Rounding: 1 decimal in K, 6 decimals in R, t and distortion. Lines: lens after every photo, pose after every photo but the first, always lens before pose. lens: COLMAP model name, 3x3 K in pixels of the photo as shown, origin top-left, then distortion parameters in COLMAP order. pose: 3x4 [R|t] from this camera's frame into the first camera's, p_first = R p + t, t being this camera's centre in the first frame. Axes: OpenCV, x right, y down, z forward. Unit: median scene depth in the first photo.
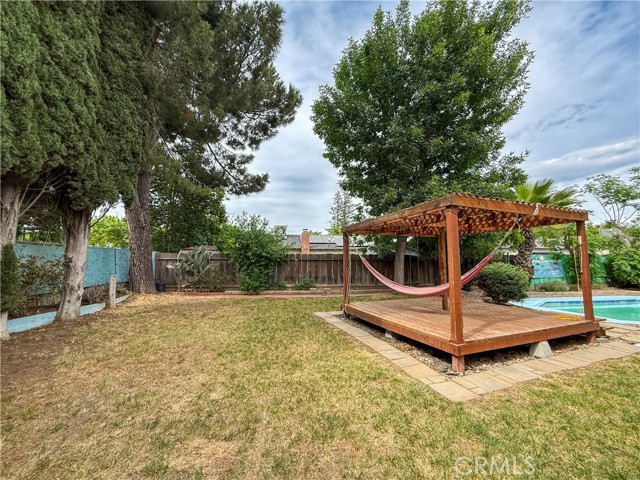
lens RADIAL K [[253.6, 0, 319.8], [0, 253.6, 238.3], [0, 0, 1]] dist [0.001299, 0.000308]
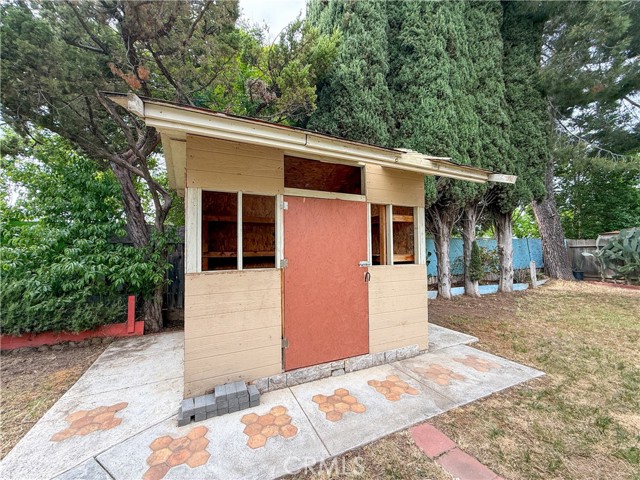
lens RADIAL K [[253.6, 0, 319.8], [0, 253.6, 241.4], [0, 0, 1]] dist [0.001299, 0.000308]
pose [[0.253878, -0.054717, -0.965687, 0.089615], [0.107994, 0.993759, -0.027916, -0.021637], [0.961188, -0.097202, 0.258203, -0.258638]]
